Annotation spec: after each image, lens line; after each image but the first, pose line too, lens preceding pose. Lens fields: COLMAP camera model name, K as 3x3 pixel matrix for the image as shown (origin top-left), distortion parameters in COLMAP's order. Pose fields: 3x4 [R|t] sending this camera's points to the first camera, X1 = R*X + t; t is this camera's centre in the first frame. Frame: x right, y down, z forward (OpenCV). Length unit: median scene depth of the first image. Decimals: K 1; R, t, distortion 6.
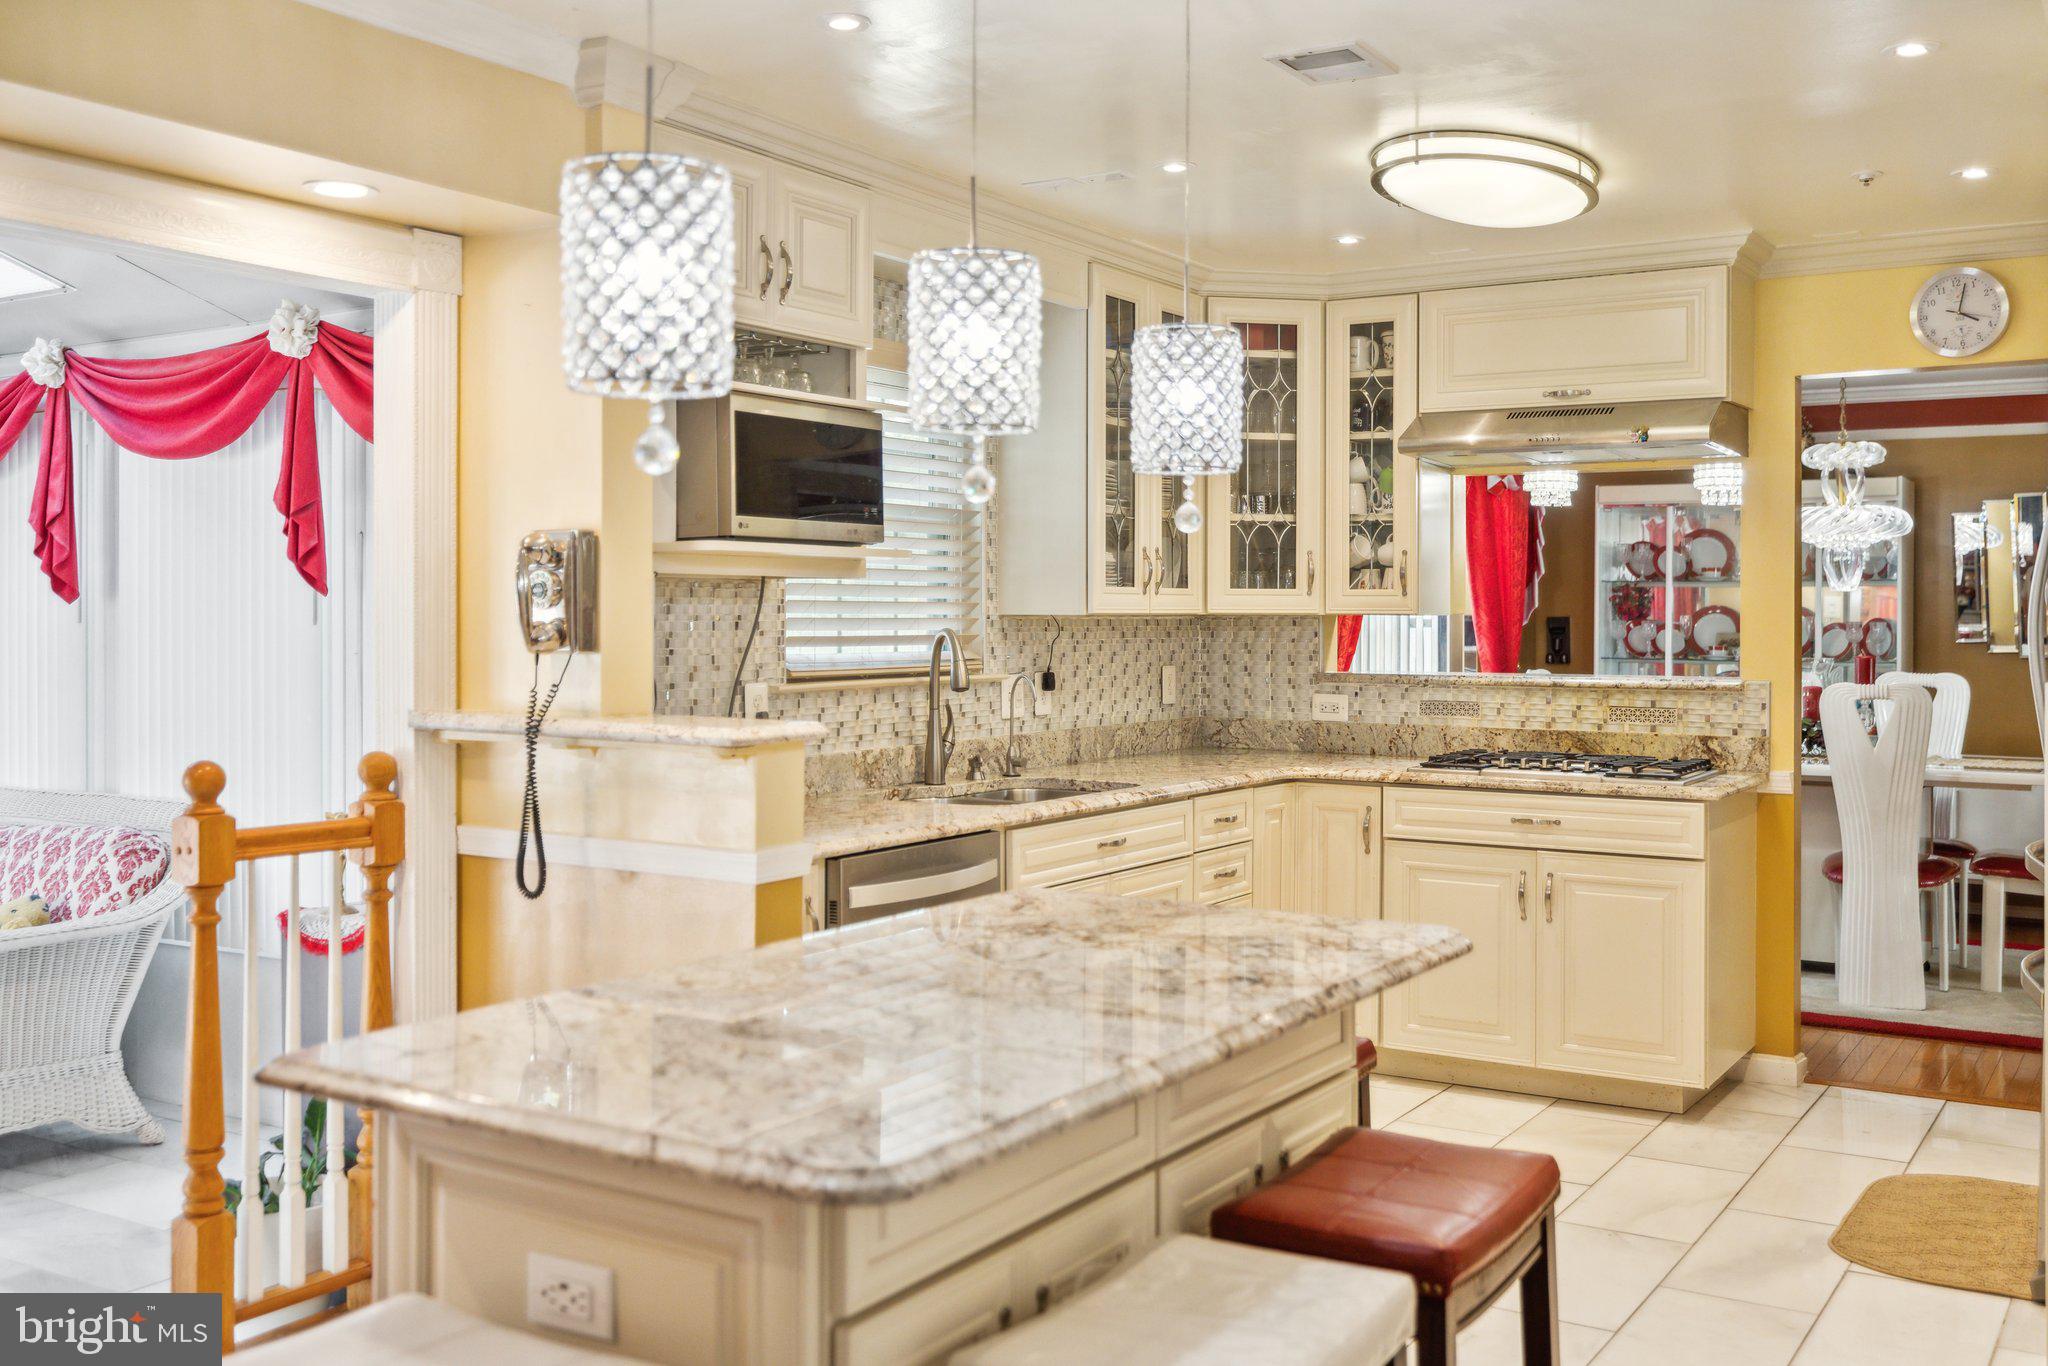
lens RADIAL K [[1945.6, 0, 1023.2], [0, 1945.6, 613.4], [0, 0, 1]] dist [0.011987, 0.000000]
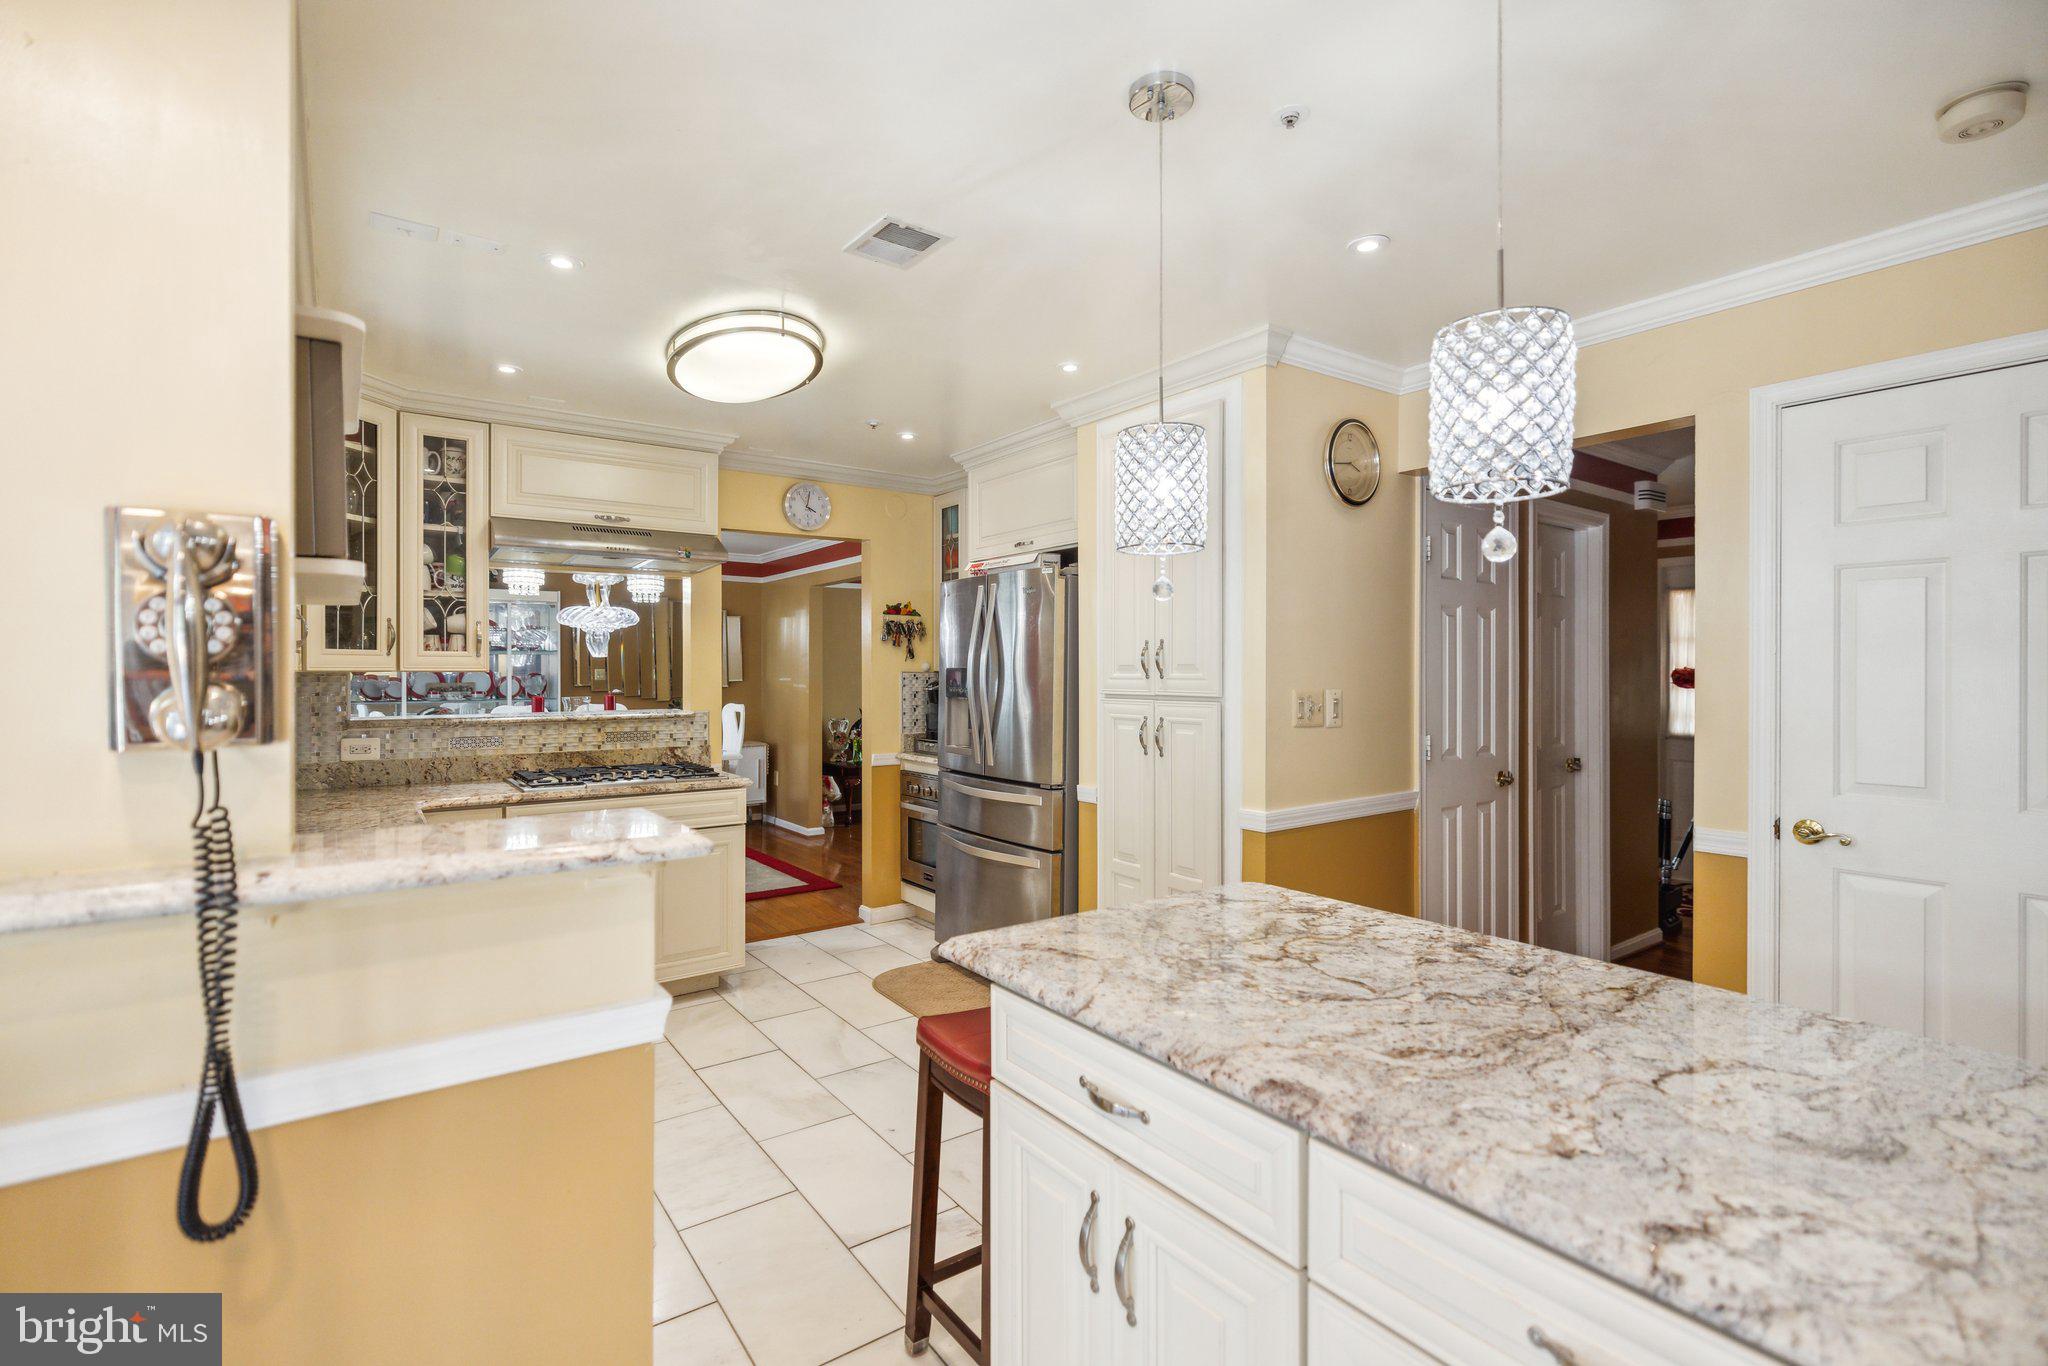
lens RADIAL K [[931.0, 0, 1024.7], [0, 931.0, 672.7], [0, 0, 1]] dist [-0.002628, -0.000679]
pose [[0.371015, -0.004302, 0.928617, -0.249196], [0.002754, 0.999990, 0.003533, 0.000270], [-0.928623, 0.001246, 0.371023, 0.452530]]
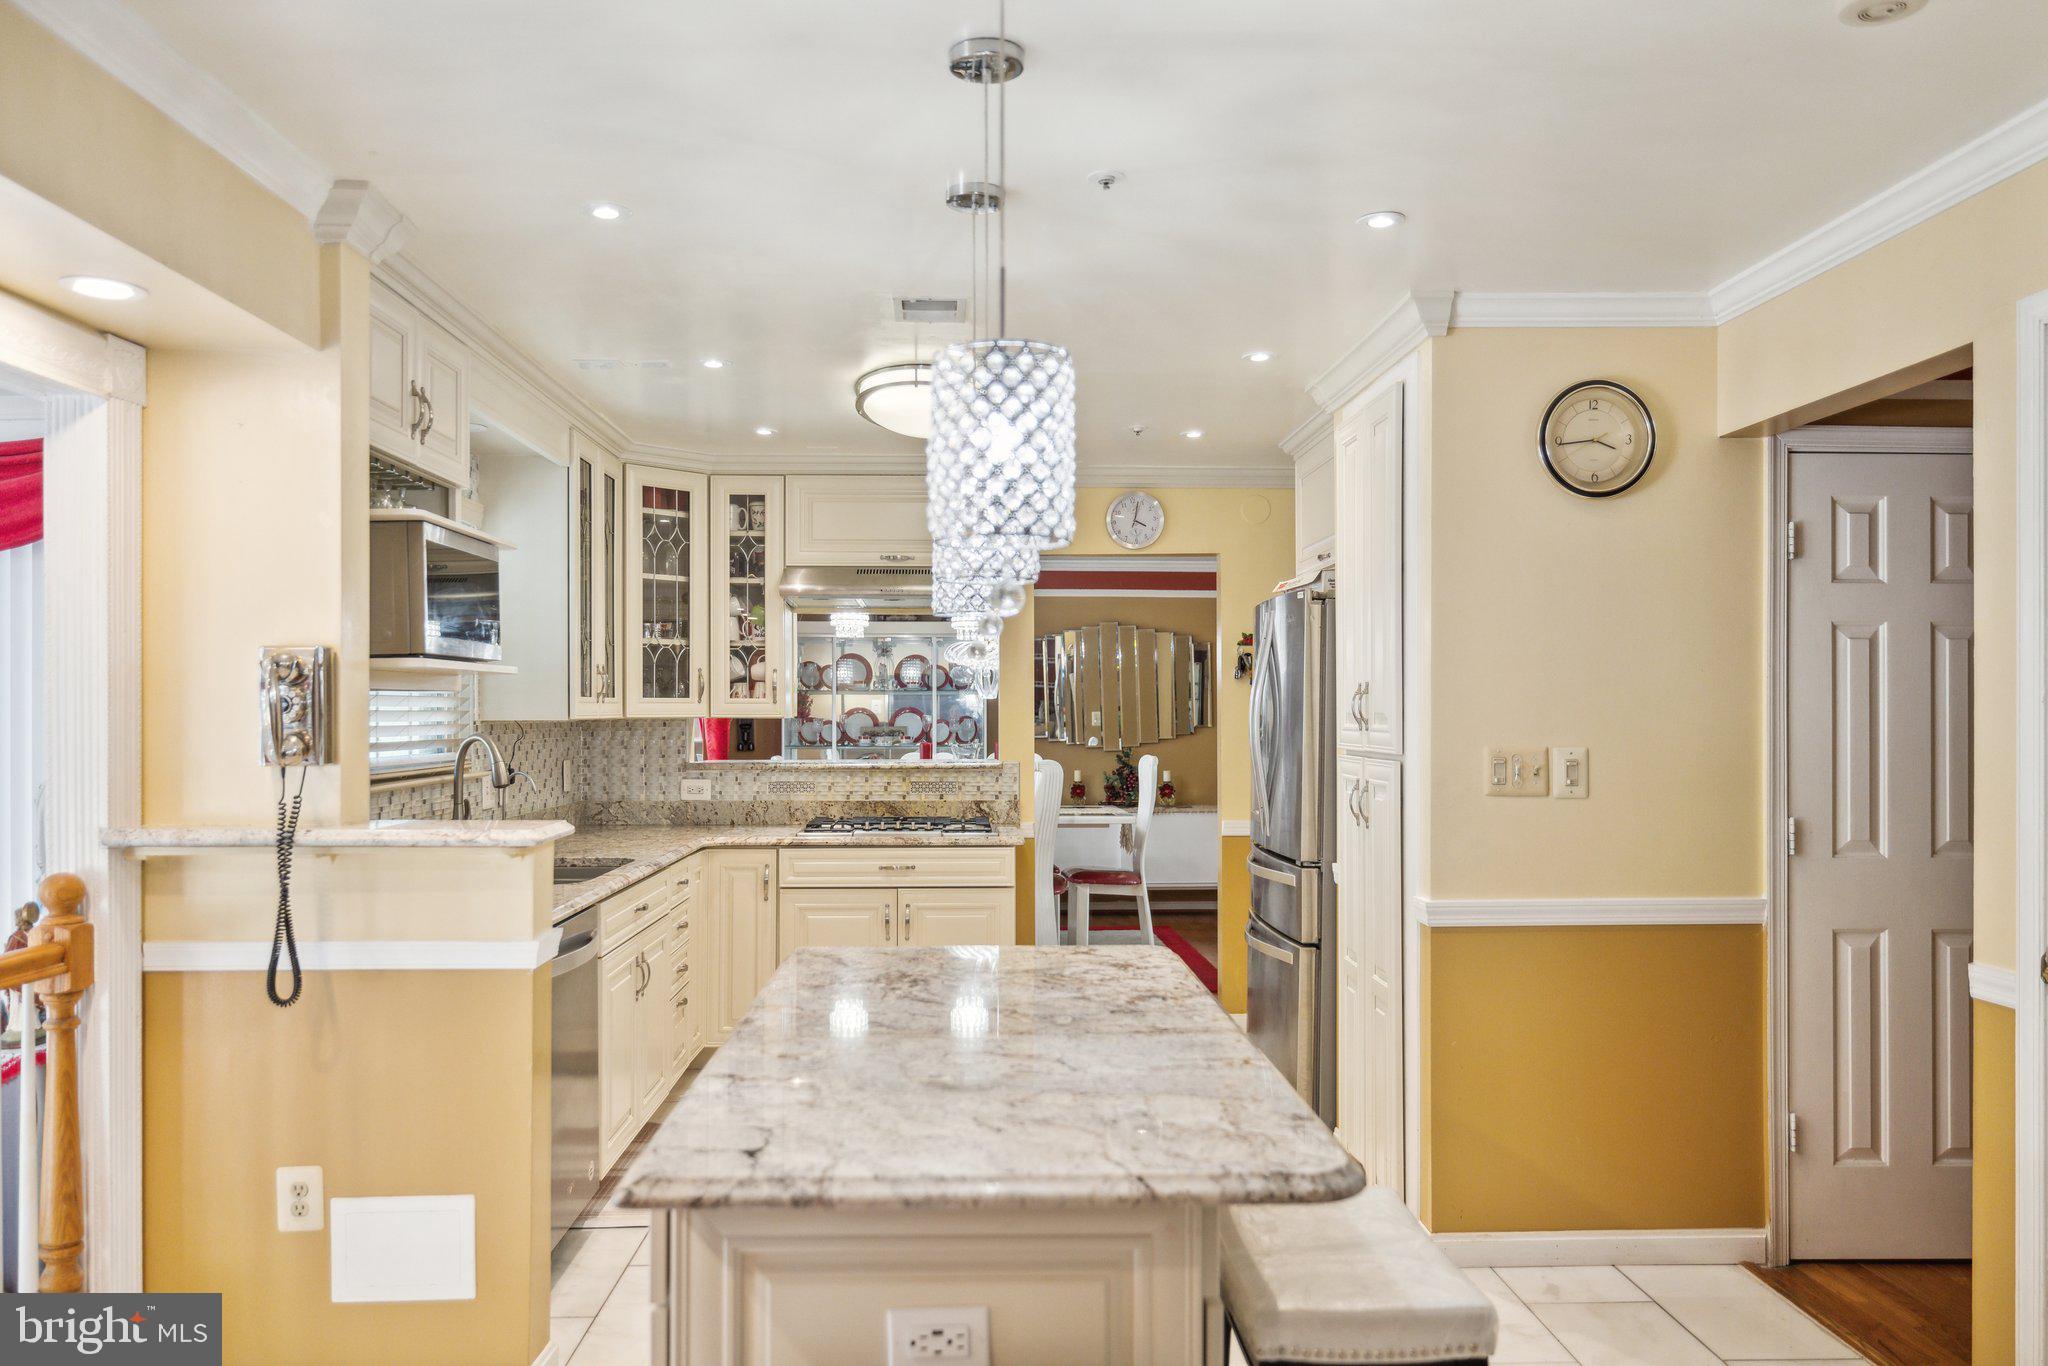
lens RADIAL K [[1450.9, 0, 1022.3], [0, 1450.9, 699.9], [0, 0, 1]] dist [0.007638, 0.003075]
pose [[0.827367, -0.000836, 0.561661, -0.226426], [0.004714, 0.999974, -0.005456, -0.005439], [-0.561642, 0.007162, 0.827349, 0.093190]]
